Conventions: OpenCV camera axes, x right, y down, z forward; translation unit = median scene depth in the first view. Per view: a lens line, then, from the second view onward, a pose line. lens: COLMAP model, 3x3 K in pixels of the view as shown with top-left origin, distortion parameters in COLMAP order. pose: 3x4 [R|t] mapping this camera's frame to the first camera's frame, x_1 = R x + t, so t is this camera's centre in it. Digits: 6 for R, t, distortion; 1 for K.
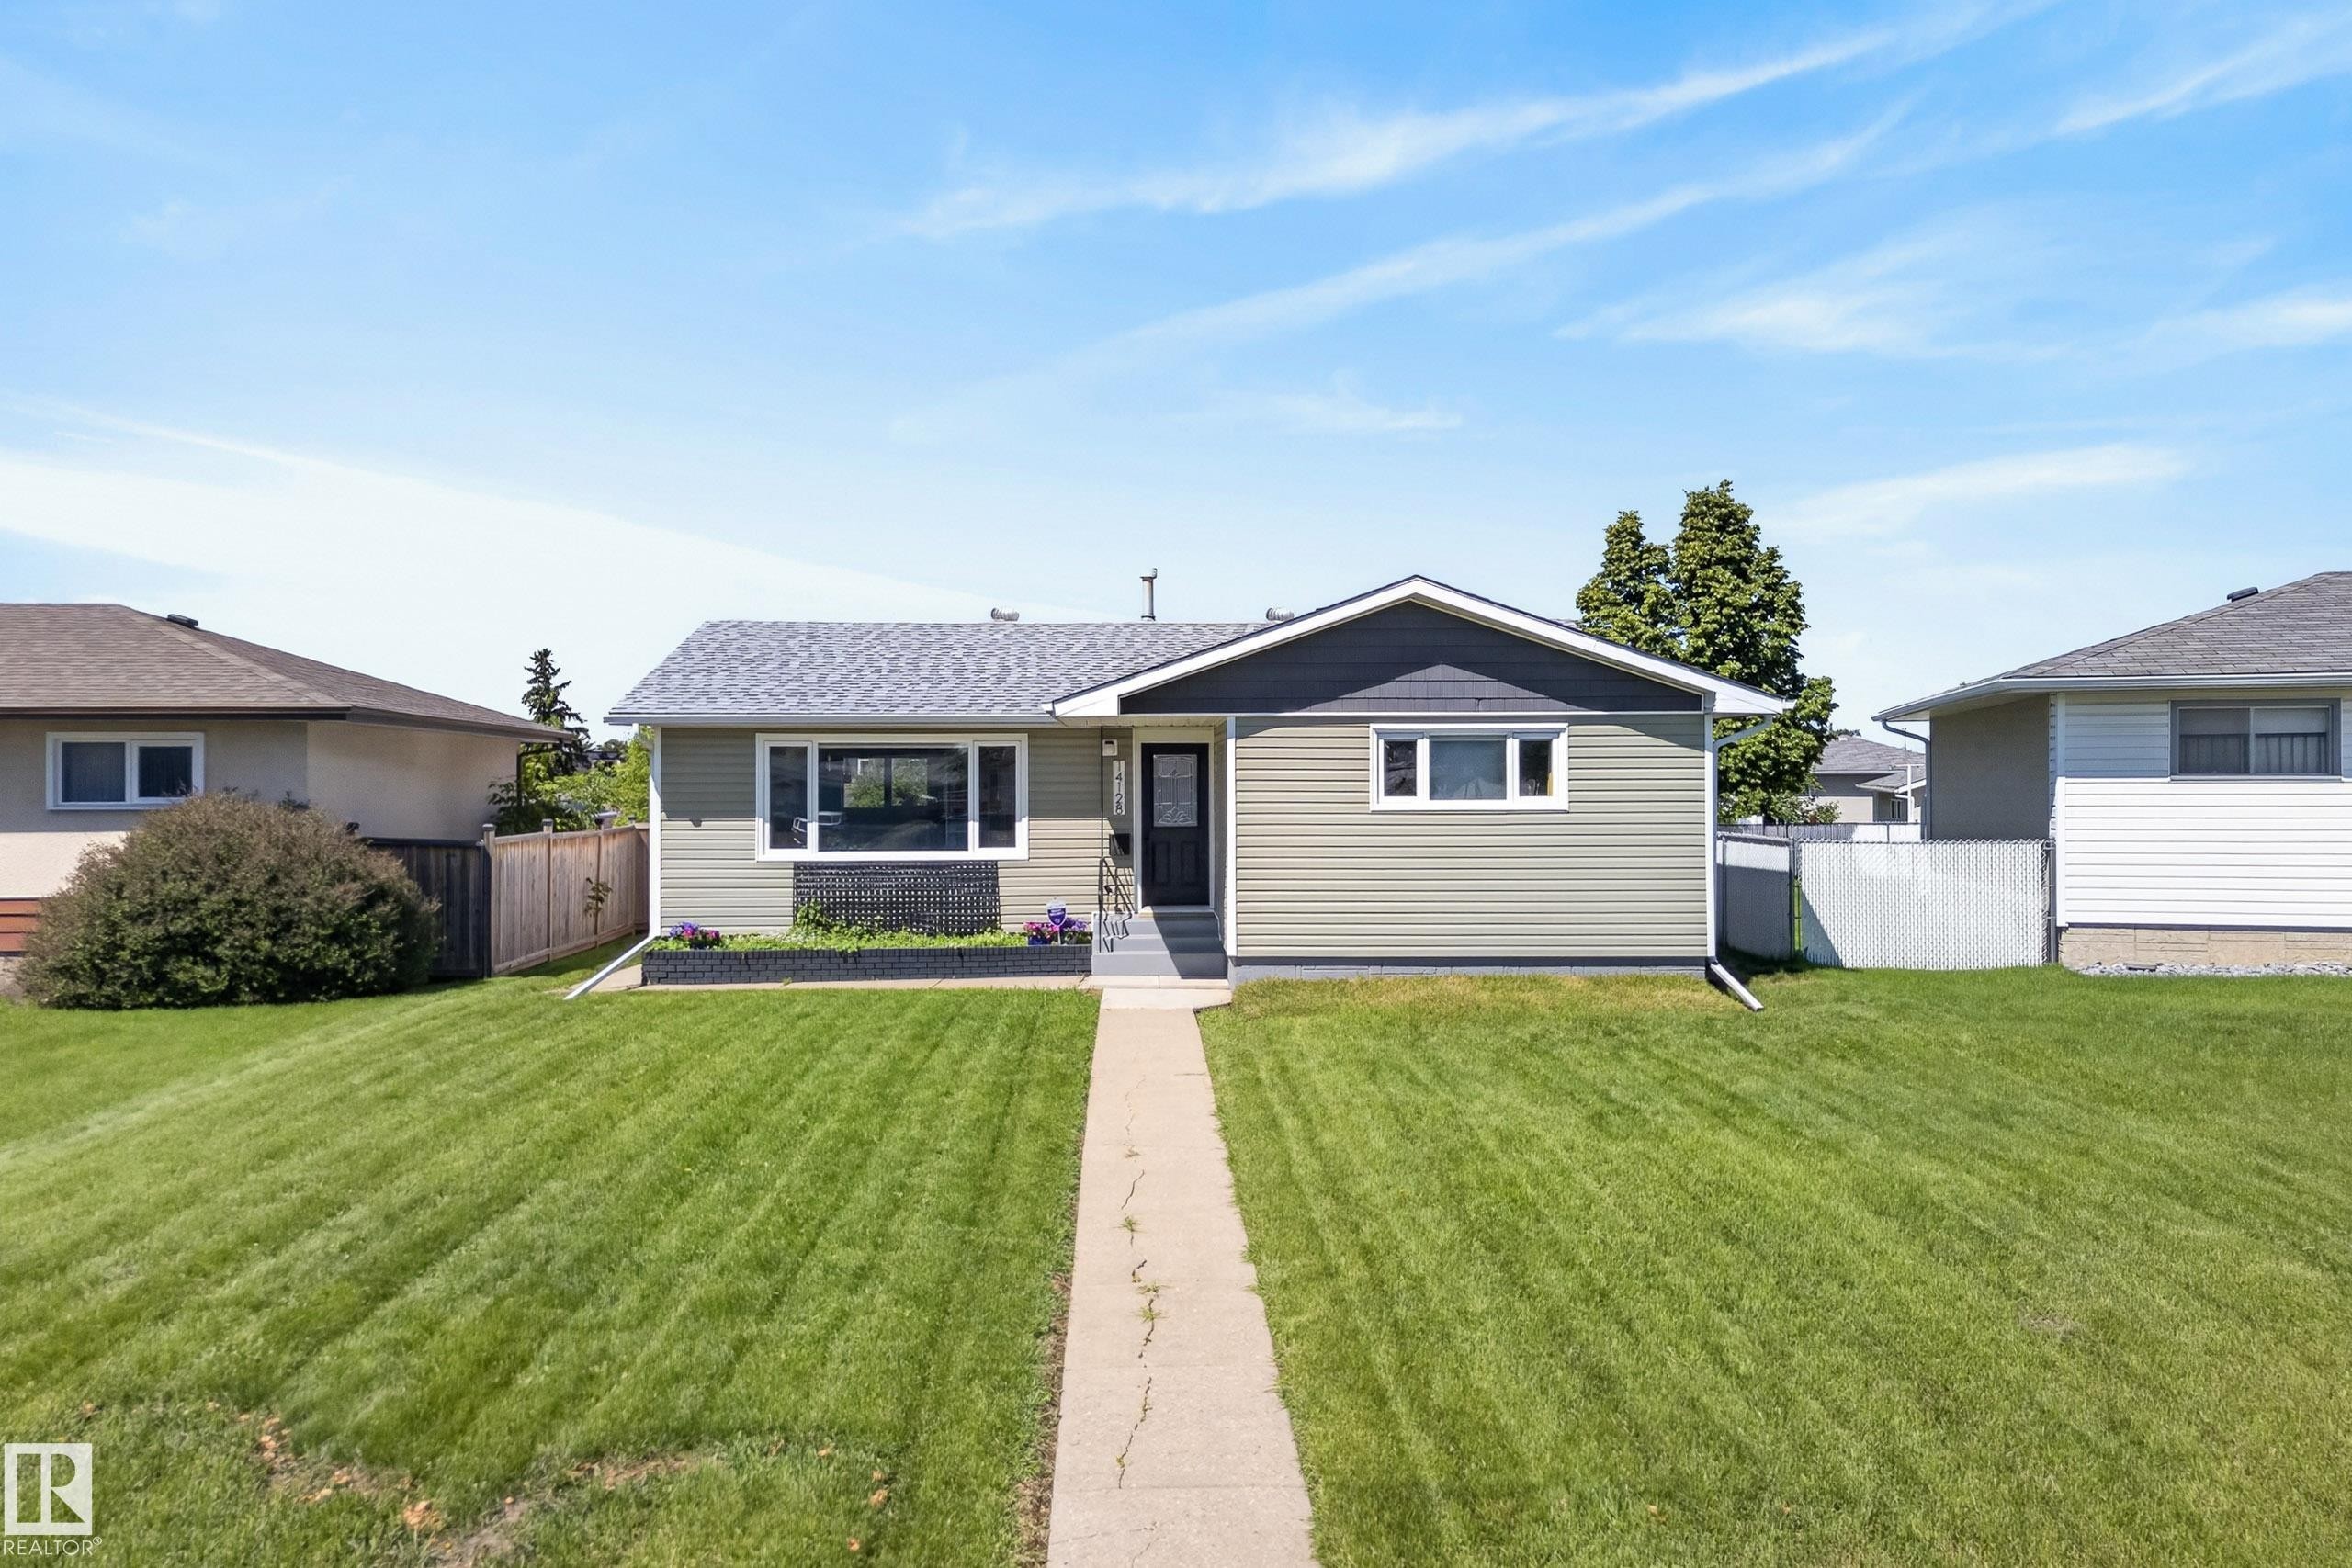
lens RADIAL K [[1664.1, 0, 1176.0], [0, 1664.1, 784.0], [0, 0, 1]] dist [0.044751, -0.001299]
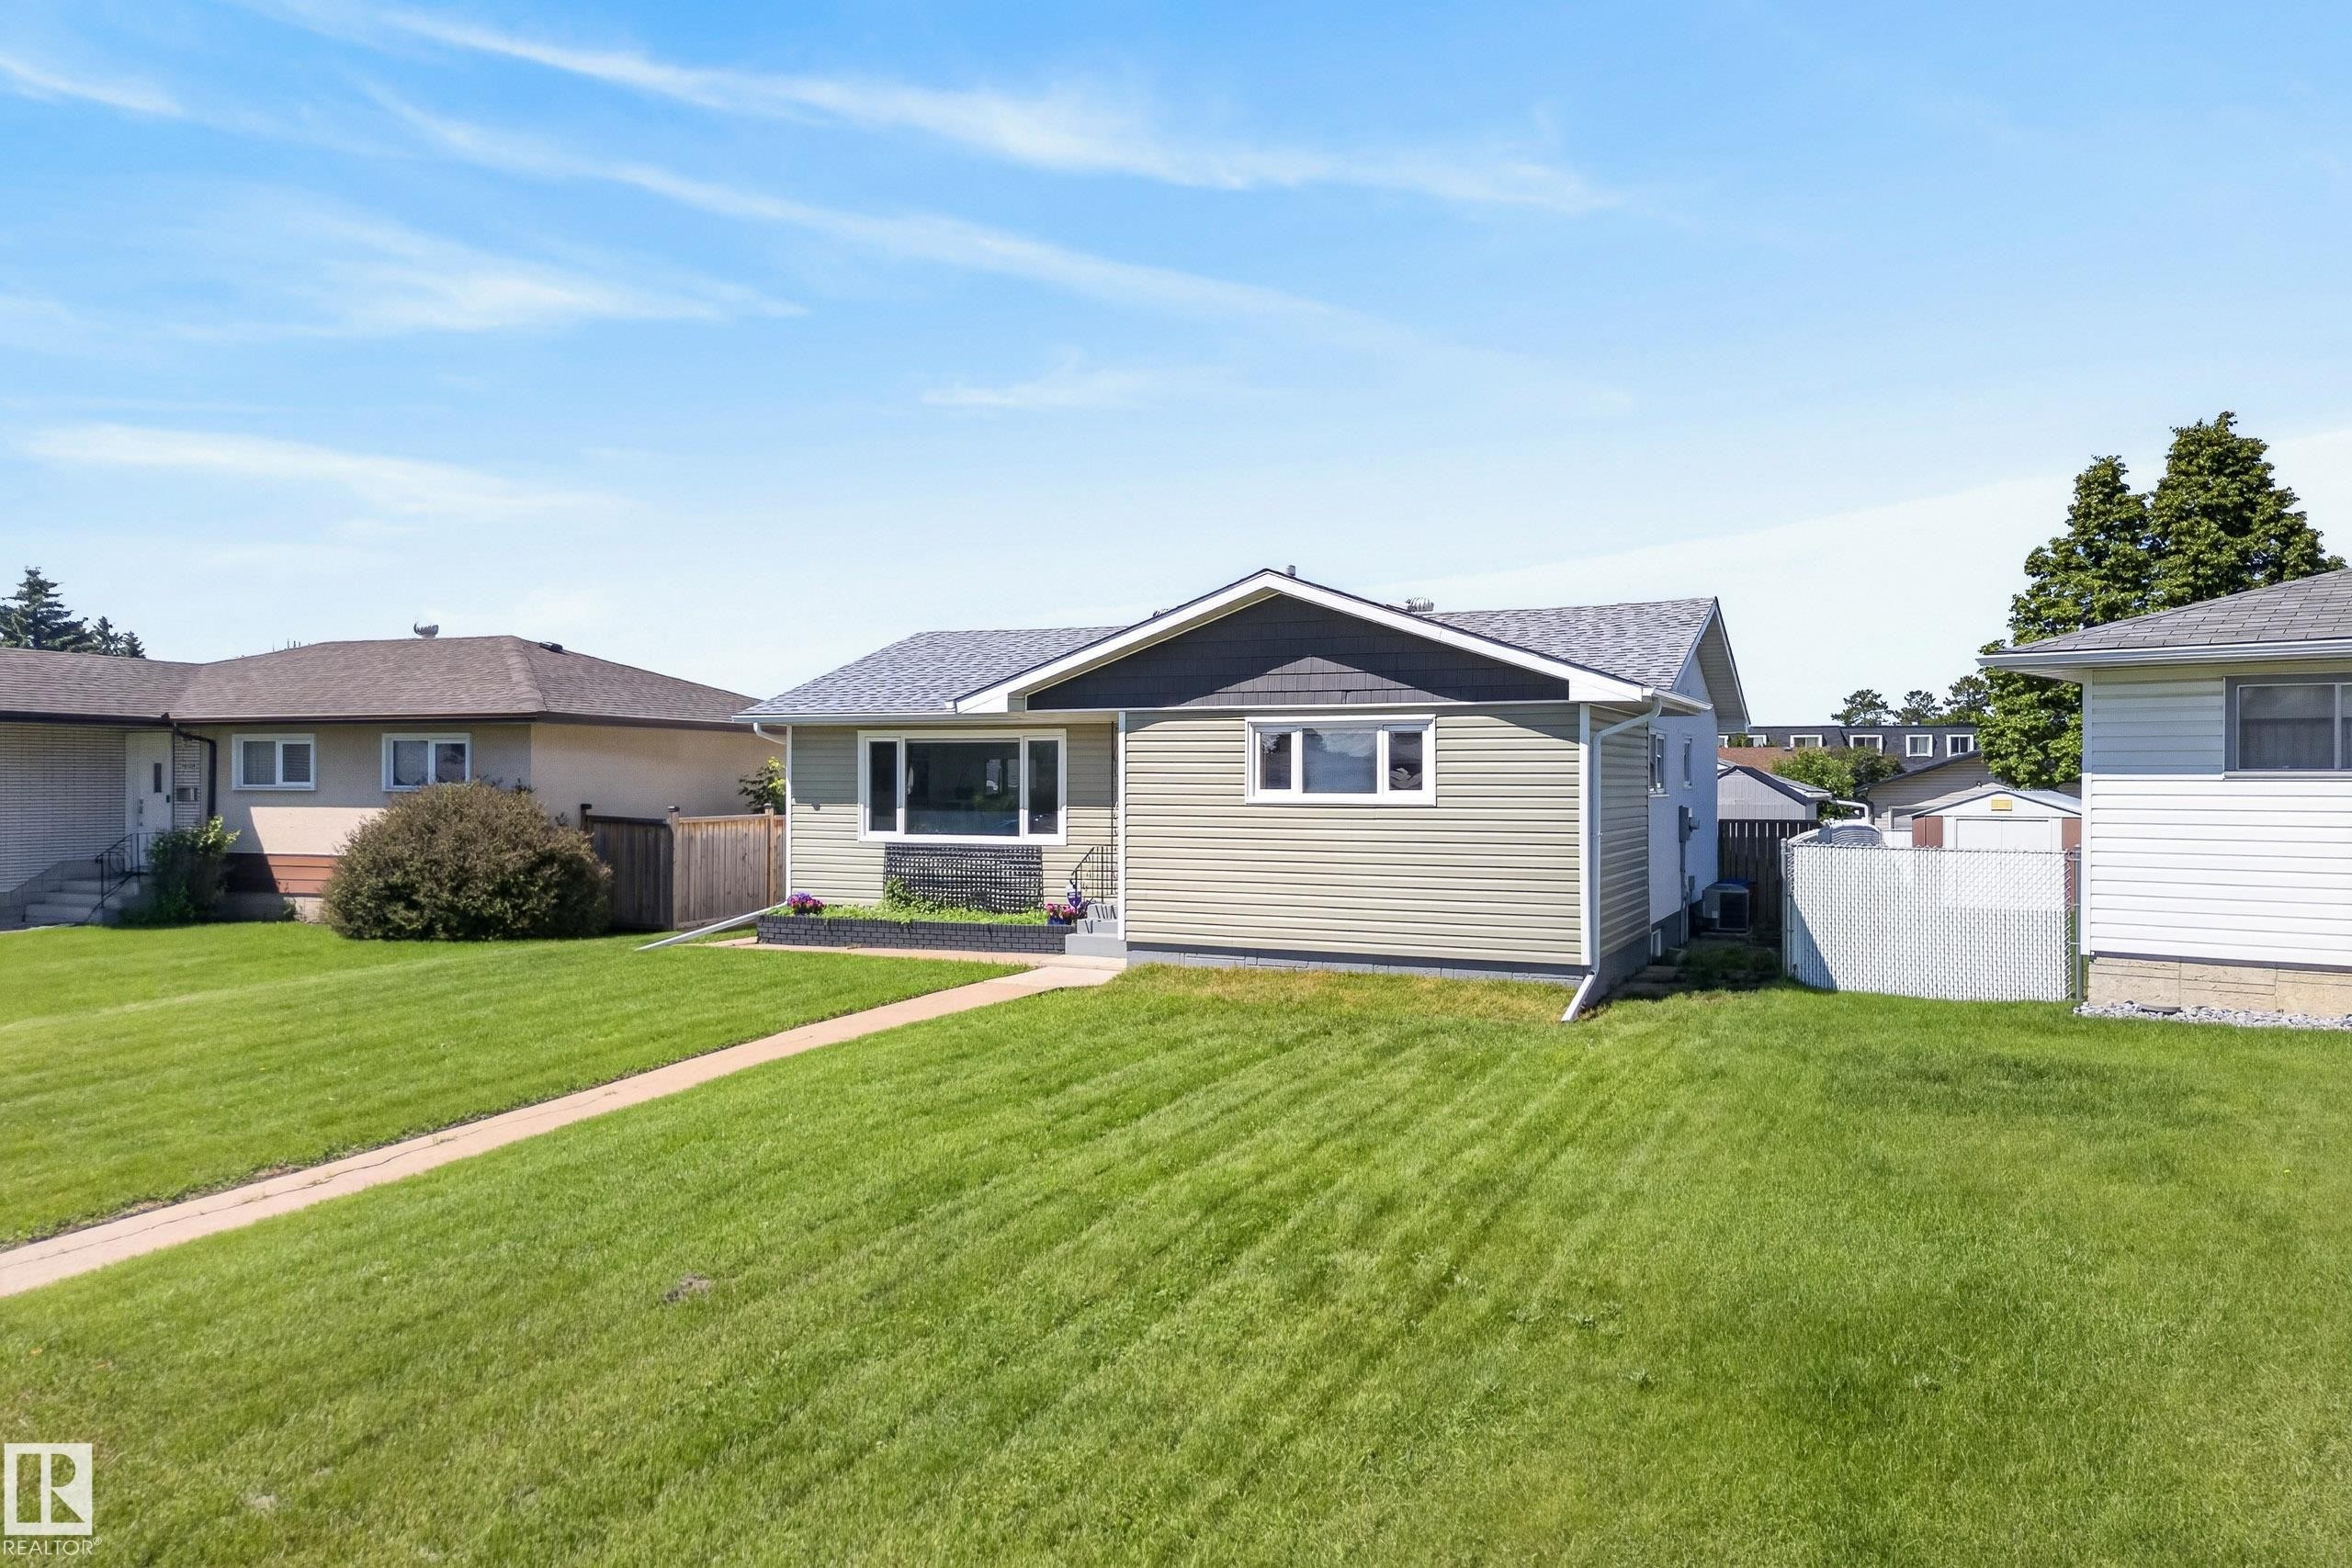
lens RADIAL K [[1664.1, 0, 1176.0], [0, 1664.1, 784.0], [0, 0, 1]] dist [0.044751, -0.001299]
pose [[0.900934, 0.007203, -0.433896, 0.517185], [-0.005458, 0.999971, 0.005269, -0.000794], [0.433921, -0.002379, 0.900948, 0.072001]]
